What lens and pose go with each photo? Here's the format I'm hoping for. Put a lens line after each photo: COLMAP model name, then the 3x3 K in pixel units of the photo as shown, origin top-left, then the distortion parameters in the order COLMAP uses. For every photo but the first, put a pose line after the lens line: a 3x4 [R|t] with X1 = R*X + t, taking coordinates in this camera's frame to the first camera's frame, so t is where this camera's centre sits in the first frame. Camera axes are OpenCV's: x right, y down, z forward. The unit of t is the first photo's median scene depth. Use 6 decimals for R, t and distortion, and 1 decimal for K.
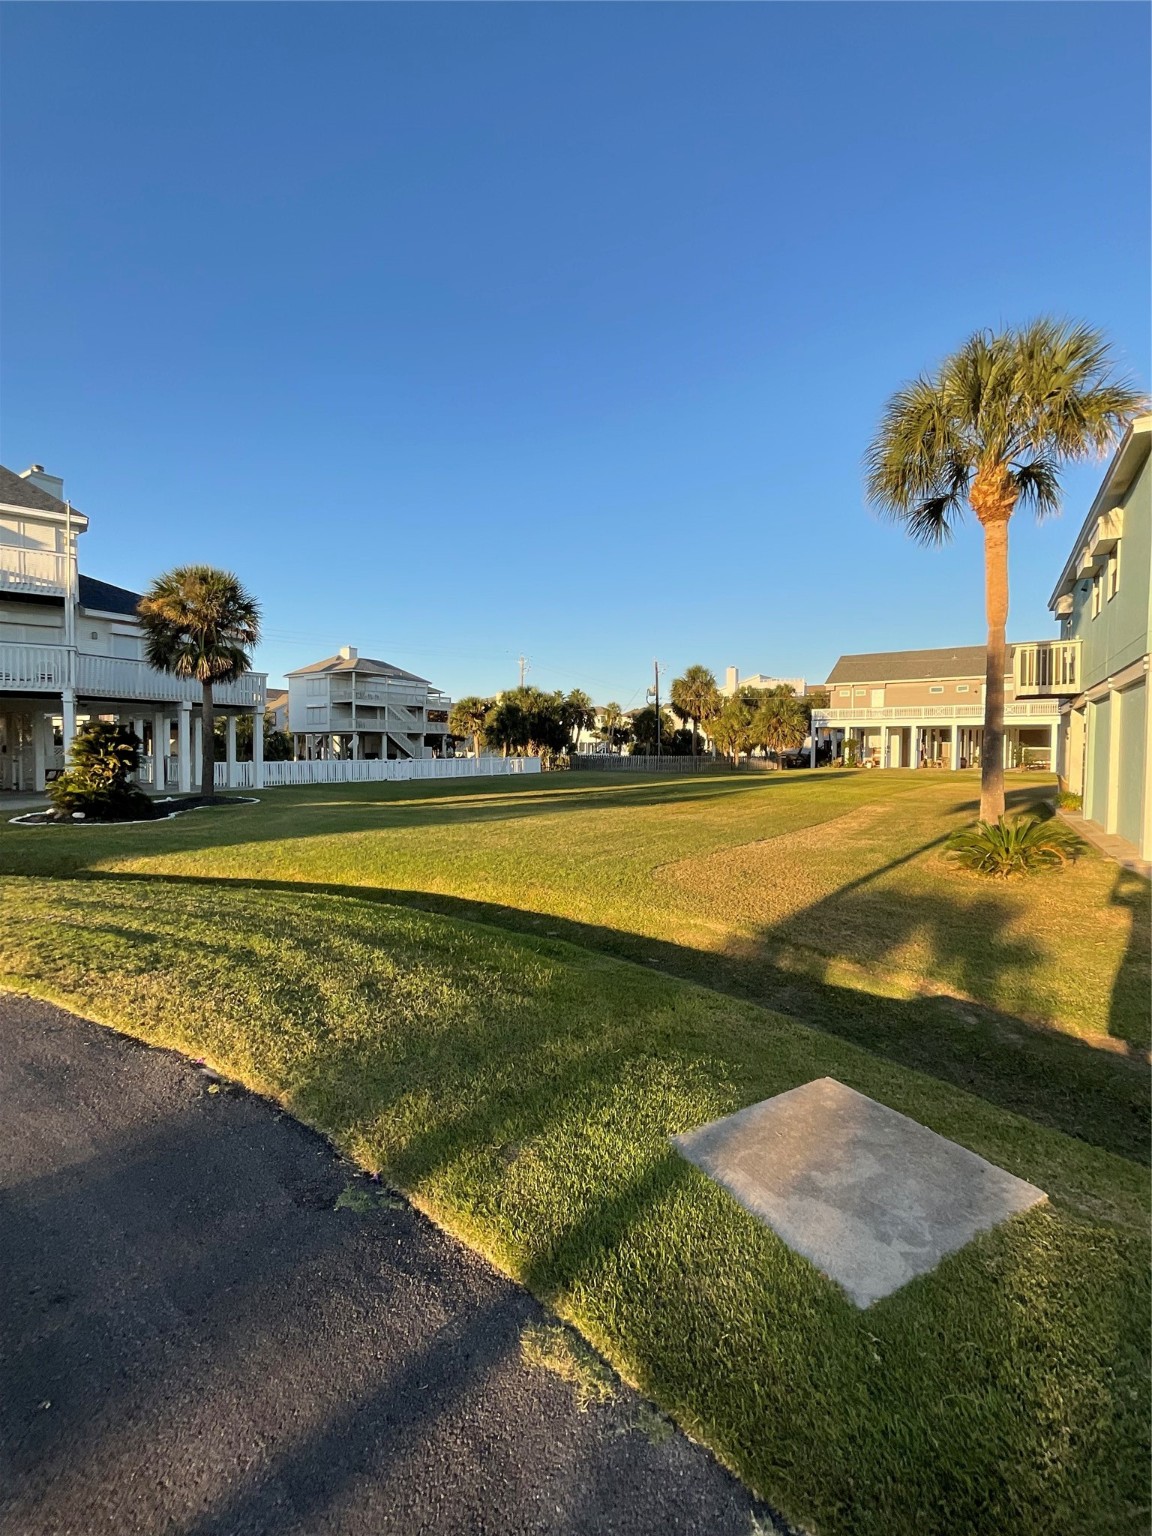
lens RADIAL K [[670.7, 0, 576.0], [0, 670.7, 768.0], [0, 0, 1]] dist [-0.002982, -0.000153]
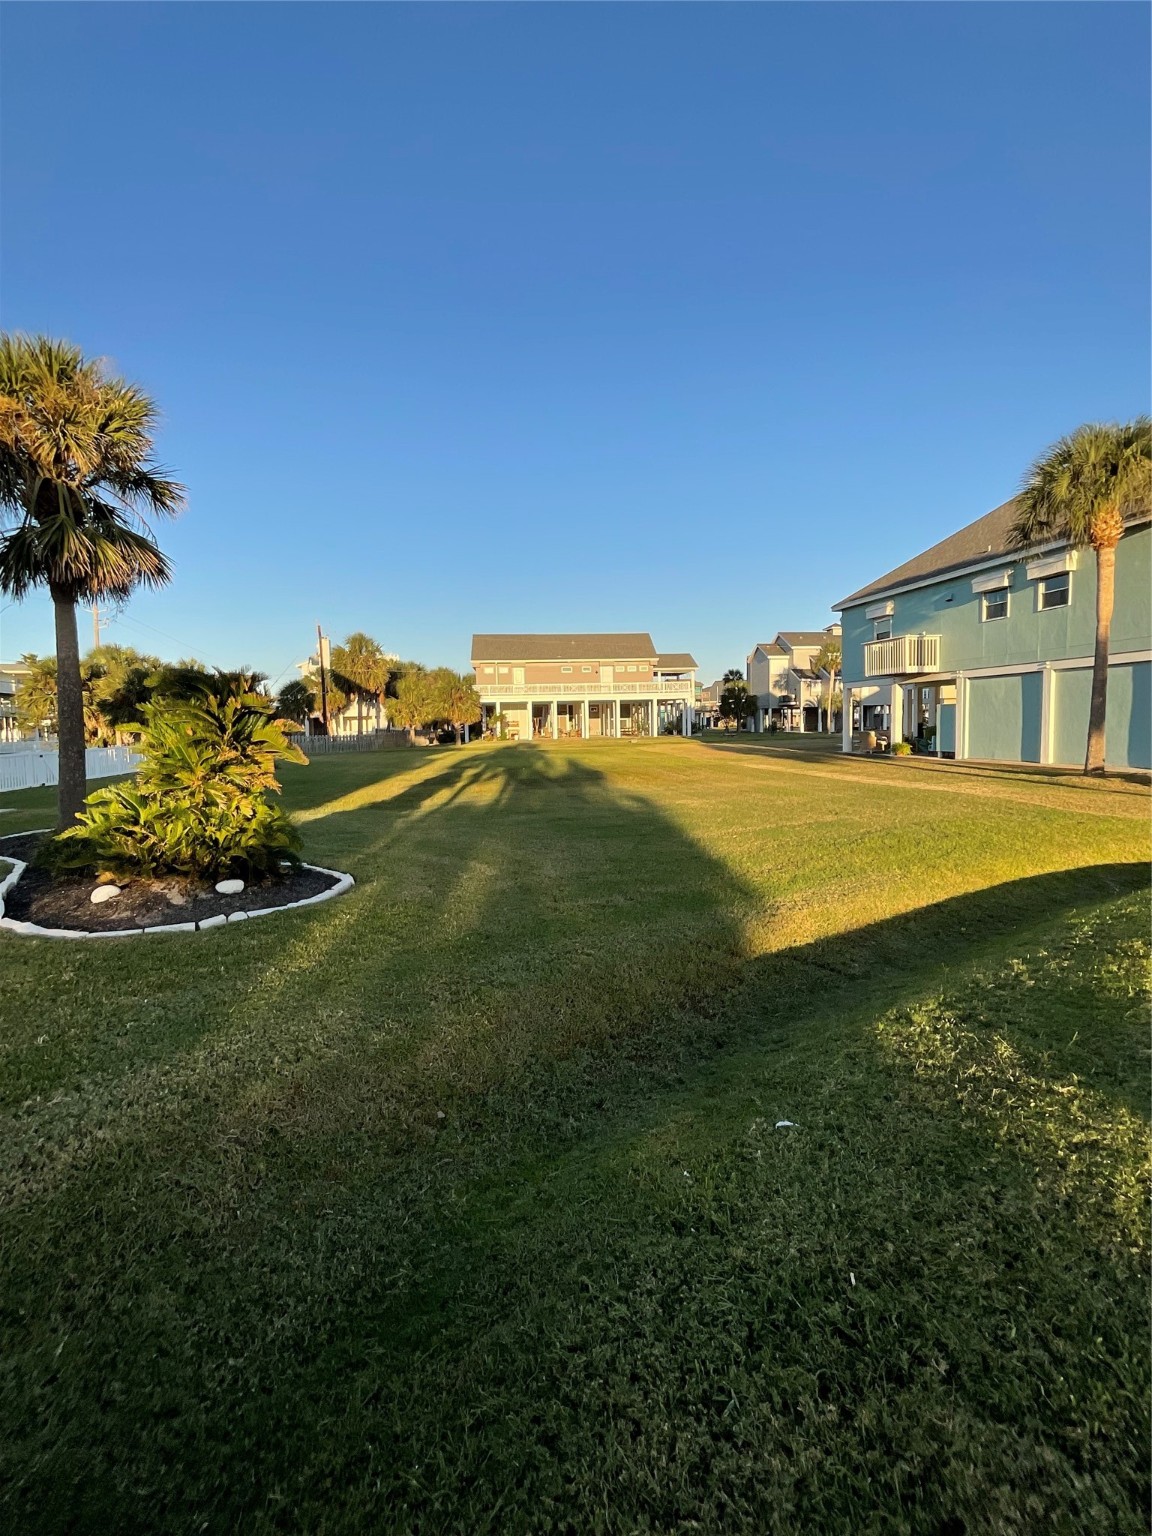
lens RADIAL K [[679.0, 0, 576.0], [0, 679.0, 768.0], [0, 0, 1]] dist [0.000186, -0.000044]
pose [[0.723554, -0.066334, 0.687073, -0.258760], [0.046061, 0.997793, 0.047825, -0.003205], [-0.688729, -0.002957, 0.725013, 0.142817]]
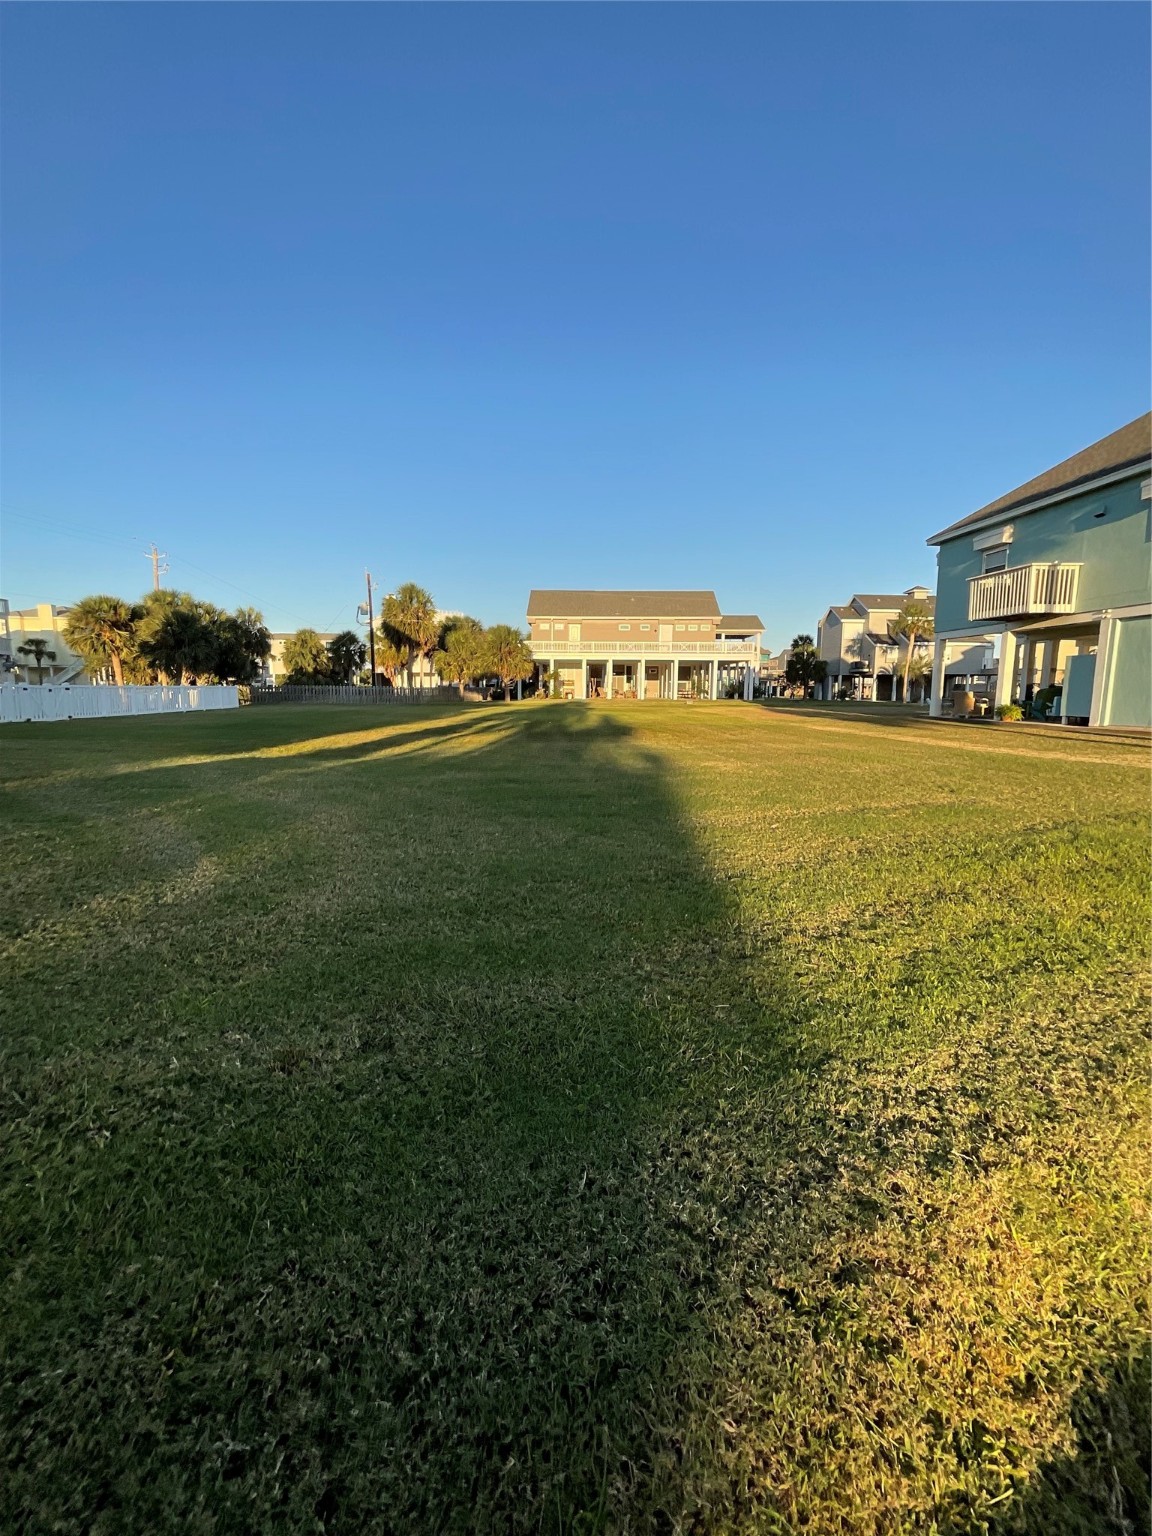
lens RADIAL K [[637.9, 0, 576.0], [0, 637.9, 768.0], [0, 0, 1]] dist [0.000473, 0.000310]
pose [[0.795164, -0.072420, 0.602054, -0.176227], [0.015406, 0.994935, 0.099331, 0.008616], [-0.606198, -0.069709, 0.792253, 0.193829]]
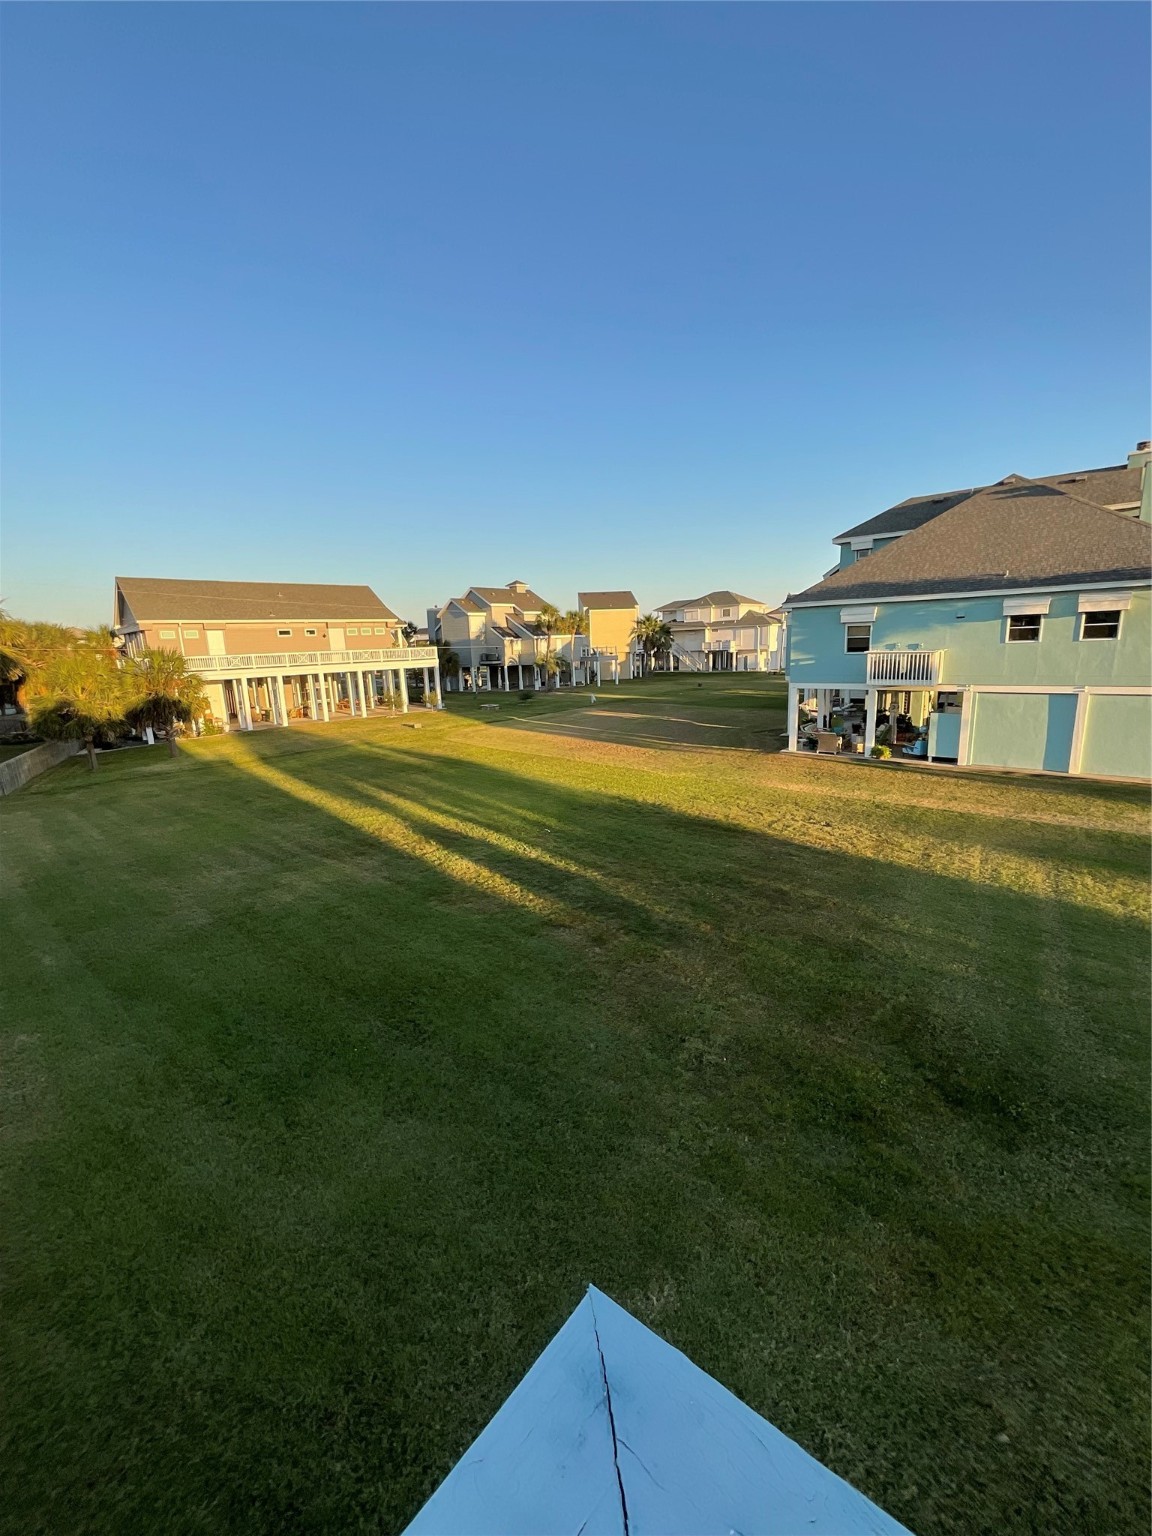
lens RADIAL K [[626.6, 0, 576.0], [0, 626.6, 768.0], [0, 0, 1]] dist [-0.000171, 0.000627]
pose [[0.138460, -0.210645, 0.967707, -0.249140], [0.067882, 0.976839, 0.202920, -0.083881], [-0.988039, 0.037594, 0.149552, 0.496734]]
